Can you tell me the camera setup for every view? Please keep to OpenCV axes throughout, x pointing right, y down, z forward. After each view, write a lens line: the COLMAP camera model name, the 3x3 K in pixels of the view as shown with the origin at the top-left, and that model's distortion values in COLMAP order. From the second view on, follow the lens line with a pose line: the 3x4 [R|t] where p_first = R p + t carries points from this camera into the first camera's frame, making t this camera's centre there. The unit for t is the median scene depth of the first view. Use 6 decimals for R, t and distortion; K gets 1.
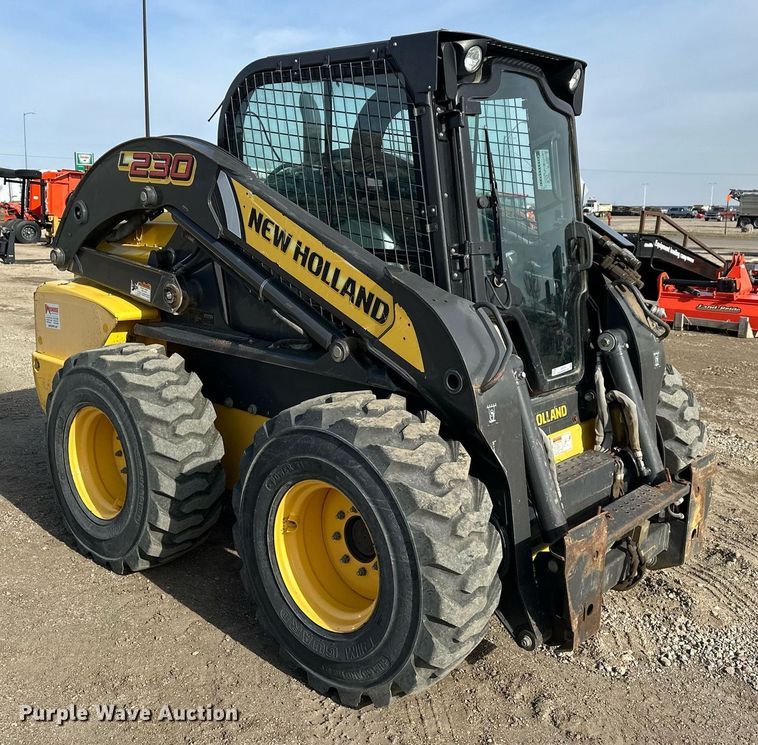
lens RADIAL K [[821.8, 0, 400.6], [0, 821.8, 333.0], [0, 0, 1]] dist [0.194684, -0.413922]
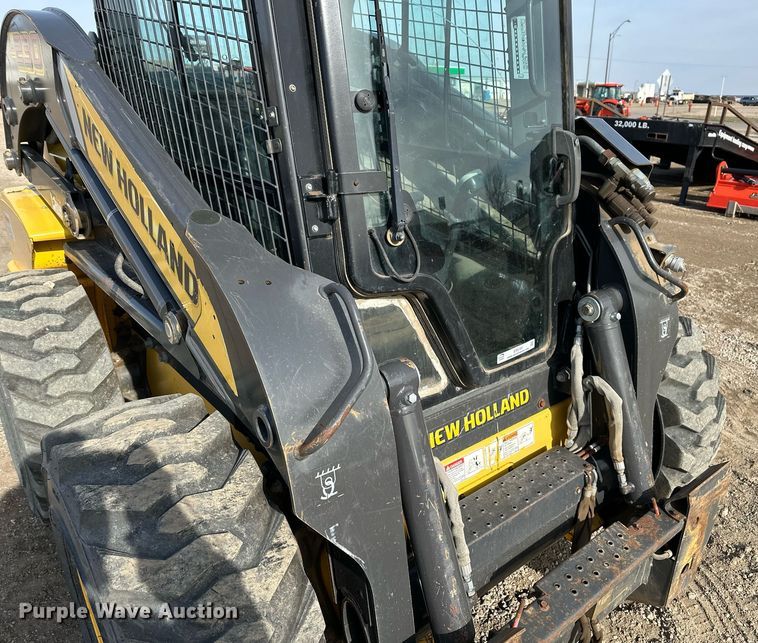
lens RADIAL K [[593.6, 0, 428.8], [0, 593.6, 325.8], [0, 0, 1]] dist [0.093746, -0.129264]
pose [[0.989539, 0.050587, -0.135102, 0.185327], [-0.020769, 0.976703, 0.213587, -0.083052], [0.142759, -0.208547, 0.967537, 0.493505]]
